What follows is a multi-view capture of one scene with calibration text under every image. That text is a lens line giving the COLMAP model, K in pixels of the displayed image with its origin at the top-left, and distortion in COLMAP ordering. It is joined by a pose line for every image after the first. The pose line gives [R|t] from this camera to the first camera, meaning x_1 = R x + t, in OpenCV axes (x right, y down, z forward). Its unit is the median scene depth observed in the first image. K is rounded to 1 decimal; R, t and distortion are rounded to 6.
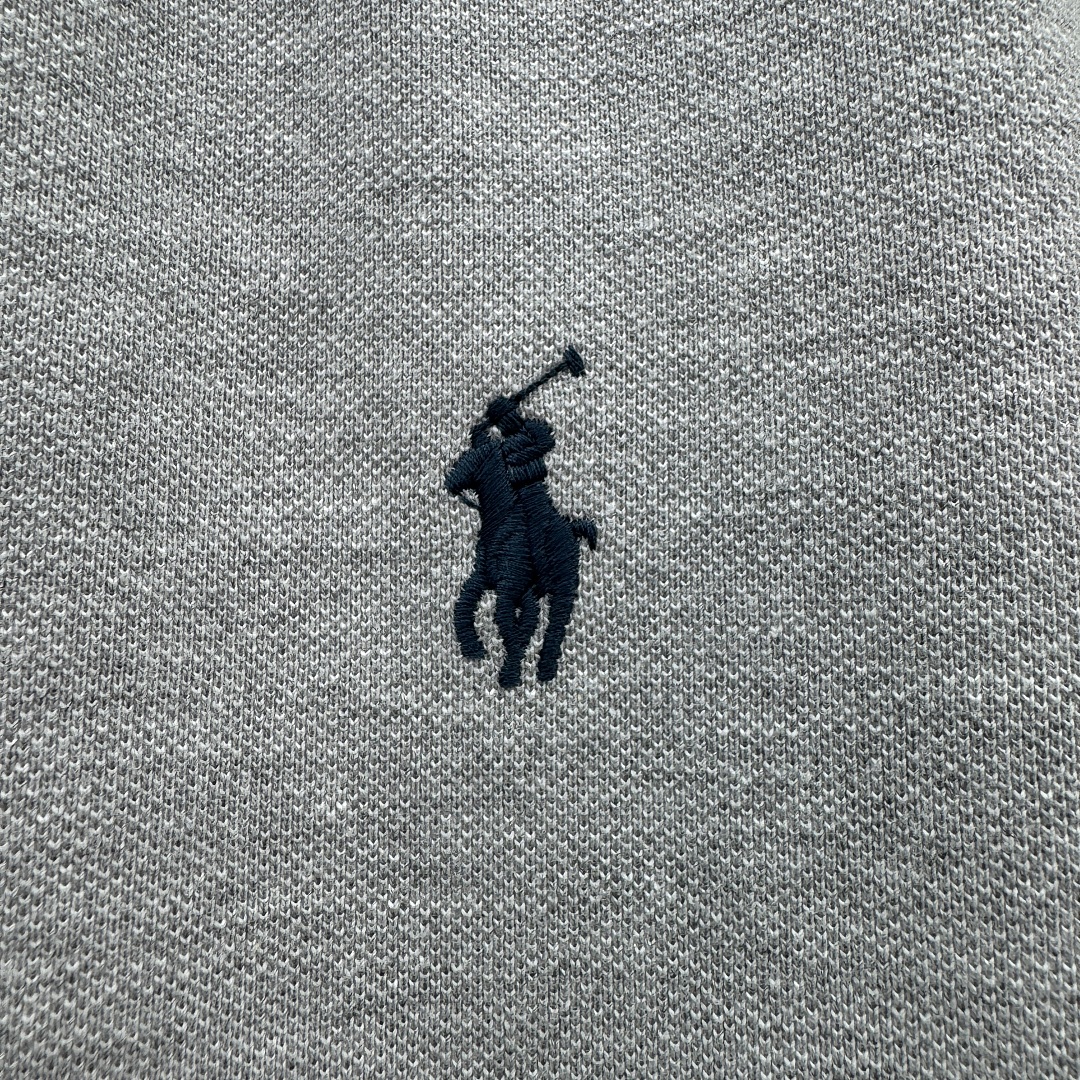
lens RADIAL K [[1004.8, 0, 539.0], [0, 1004.8, 537.5], [0, 0, 1]] dist [0.004685, 0.000000]
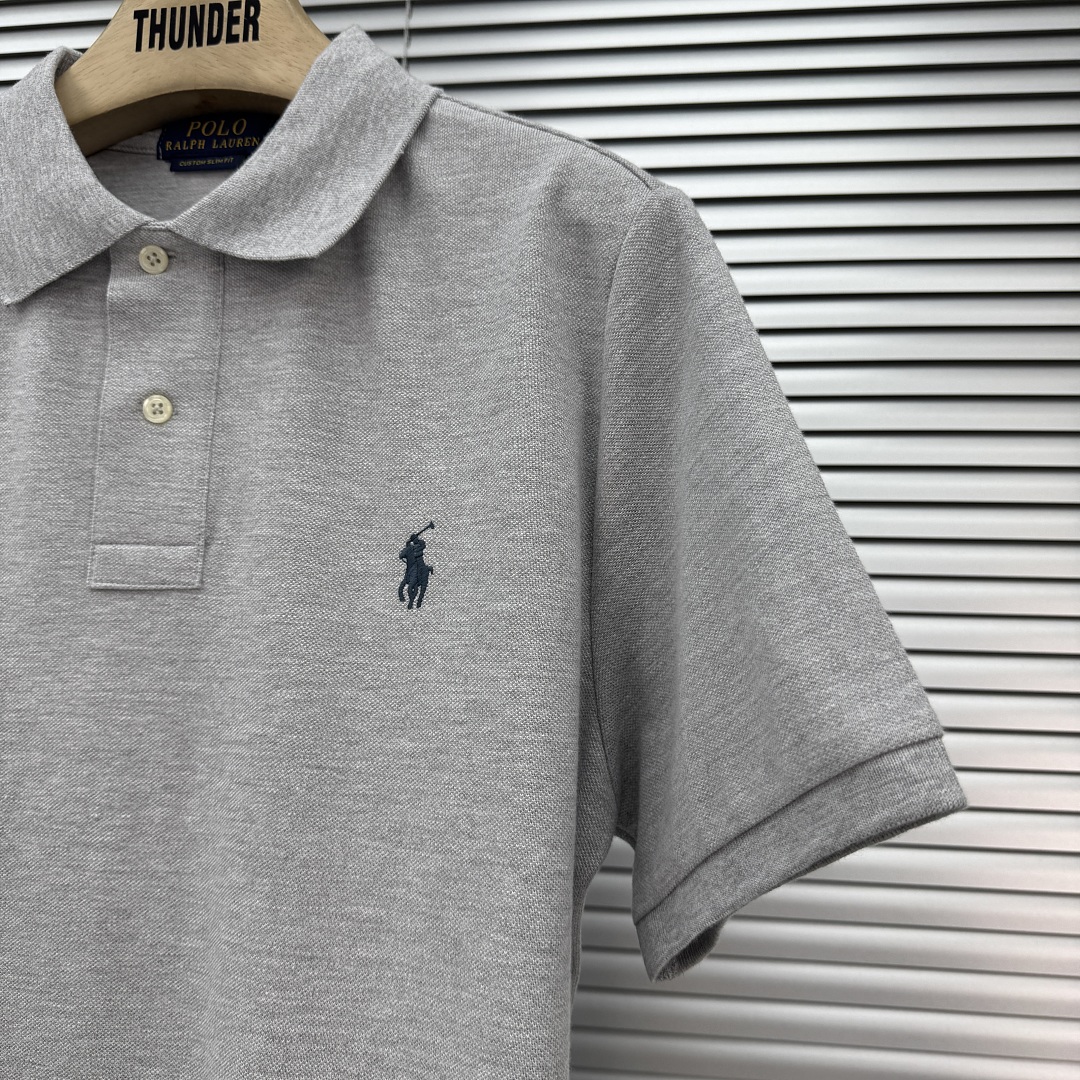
lens RADIAL K [[1004.8, 0, 558.3], [0, 1004.8, 530.2], [0, 0, 1]] dist [0.004685, 0.000000]
pose [[0.961047, 0.020663, -0.275610, 1.573657], [-0.040463, 0.996976, -0.066348, 0.078813], [0.273406, 0.074915, 0.958977, -2.571497]]
